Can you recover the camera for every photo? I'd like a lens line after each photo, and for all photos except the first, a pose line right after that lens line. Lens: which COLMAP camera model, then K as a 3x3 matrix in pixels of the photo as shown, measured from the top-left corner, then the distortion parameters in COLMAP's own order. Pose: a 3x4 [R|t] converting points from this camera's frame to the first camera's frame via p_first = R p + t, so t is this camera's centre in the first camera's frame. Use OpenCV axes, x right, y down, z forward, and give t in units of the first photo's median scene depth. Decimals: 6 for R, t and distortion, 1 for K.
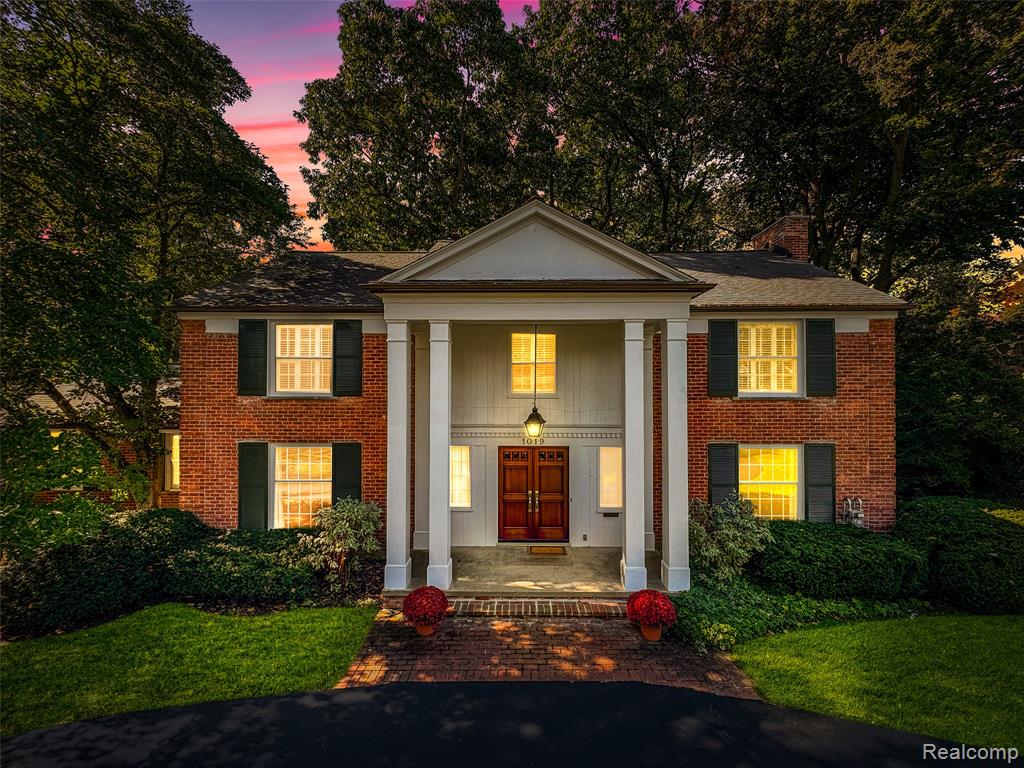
lens RADIAL K [[411.3, 0, 512.1], [0, 411.3, 385.2], [0, 0, 1]] dist [0.001356, -0.000135]
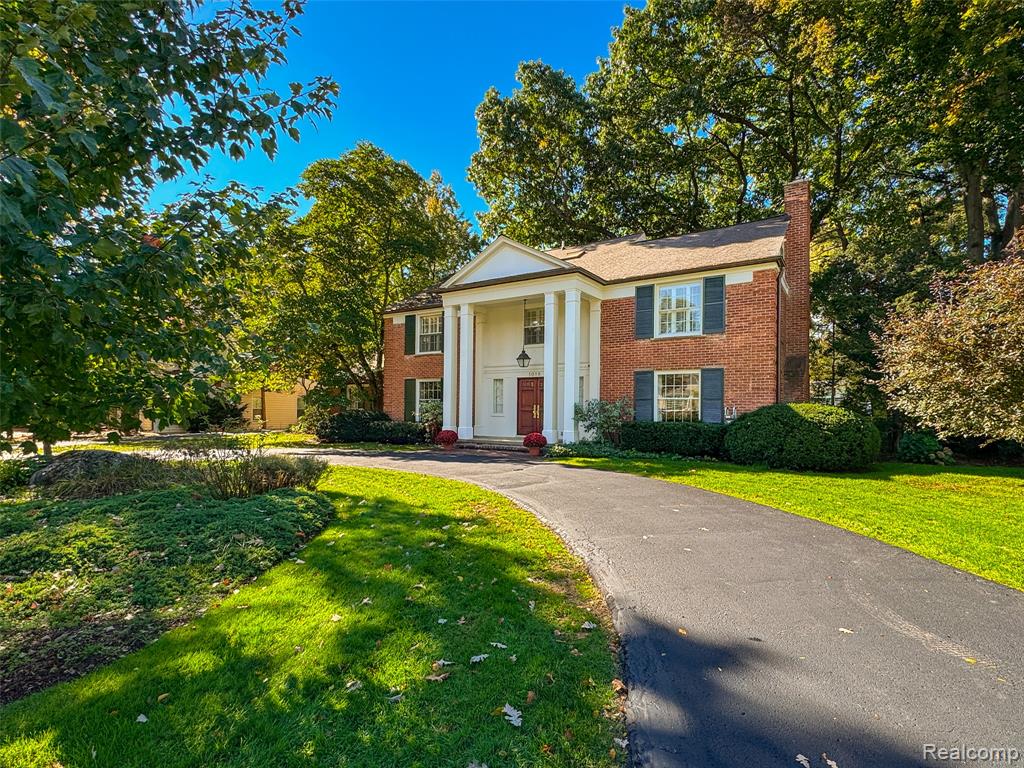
lens RADIAL K [[411.3, 0, 511.8], [0, 411.3, 386.1], [0, 0, 1]] dist [0.001356, -0.000135]
pose [[0.869119, -0.001882, -0.494599, 0.844874], [0.004916, 0.999976, 0.004834, 0.191242], [0.494578, -0.006633, 0.869108, -0.505478]]
